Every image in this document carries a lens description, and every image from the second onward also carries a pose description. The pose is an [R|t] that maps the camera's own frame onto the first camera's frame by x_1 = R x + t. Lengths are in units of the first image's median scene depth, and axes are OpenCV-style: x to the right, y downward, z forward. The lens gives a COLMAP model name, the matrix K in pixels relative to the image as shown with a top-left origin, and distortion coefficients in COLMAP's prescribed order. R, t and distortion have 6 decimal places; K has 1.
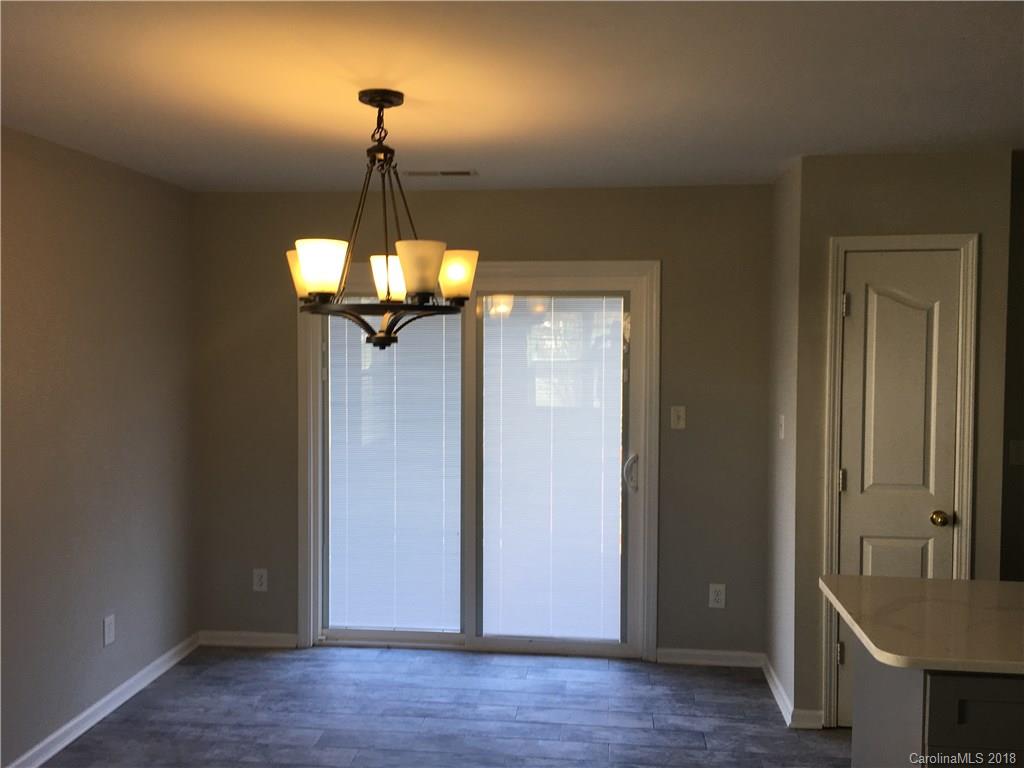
lens RADIAL K [[875.4, 0, 513.5], [0, 875.4, 377.2], [0, 0, 1]] dist [0.060185, 0.002223]
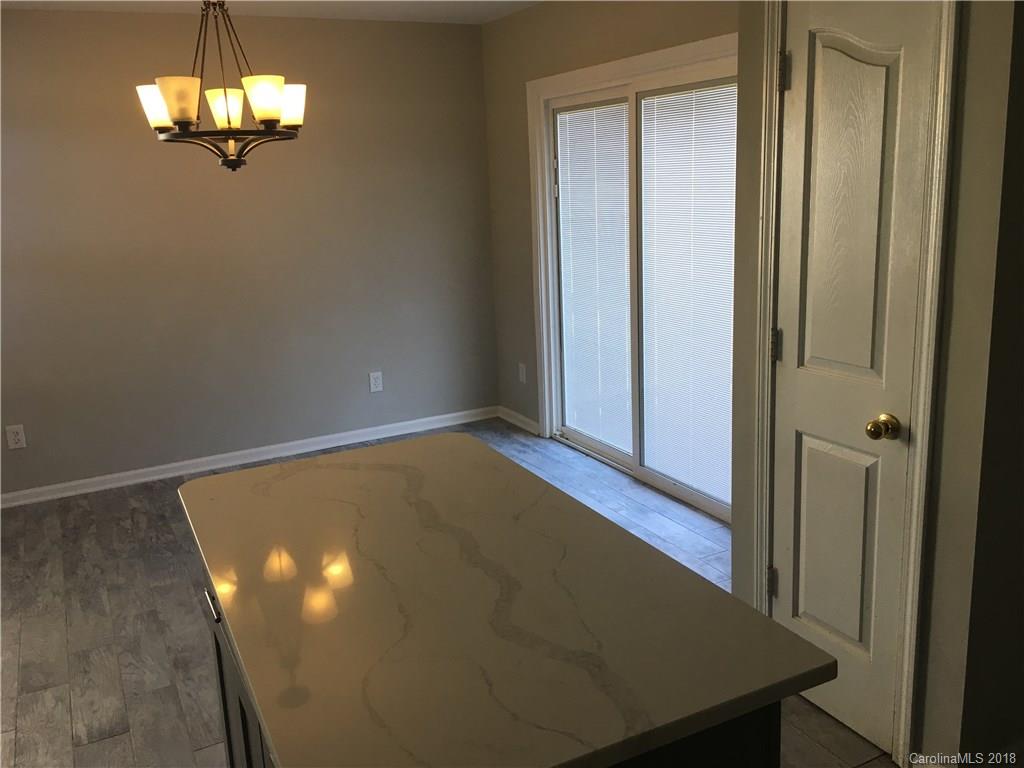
lens RADIAL K [[875.4, 0, 513.5], [0, 875.4, 377.2], [0, 0, 1]] dist [0.060185, 0.002223]
pose [[0.552451, 0.165198, -0.817011, 0.751159], [0.006686, 0.979254, 0.202525, 0.002134], [0.833518, -0.117347, 0.539886, 0.425627]]
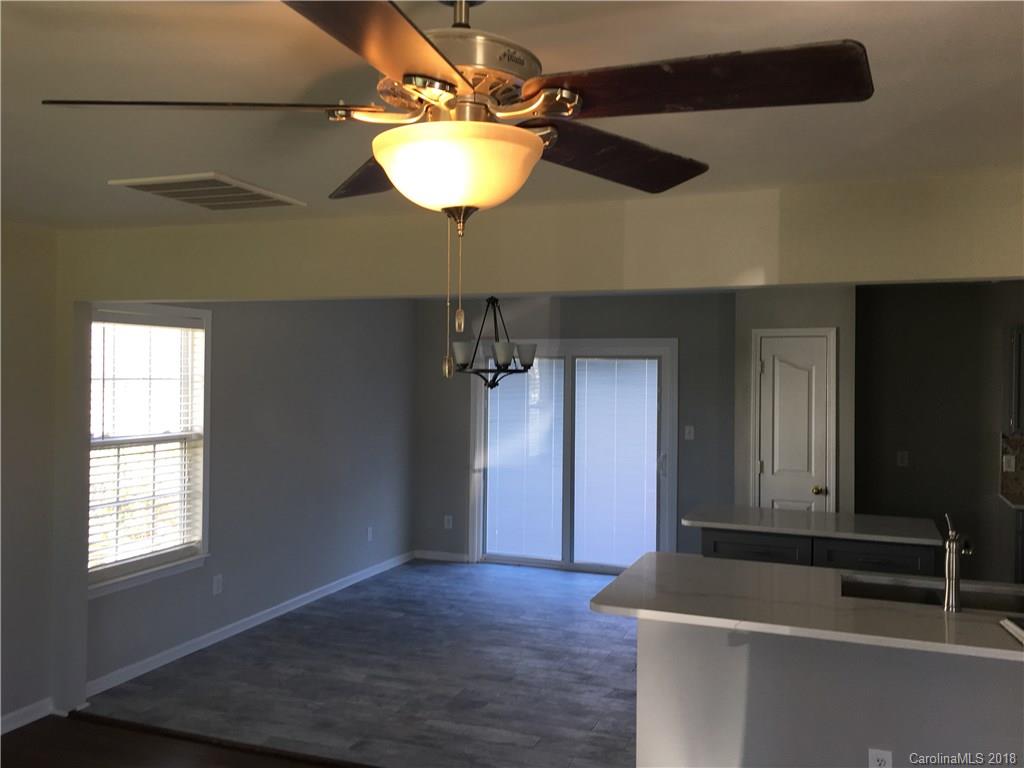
lens RADIAL K [[875.4, 0, 513.5], [0, 875.4, 377.2], [0, 0, 1]] dist [0.060185, 0.002223]
pose [[0.968817, 0.007395, -0.247669, 0.300785], [-0.019180, 0.998794, -0.045201, 0.024950], [0.247036, 0.048542, 0.967790, -0.745341]]
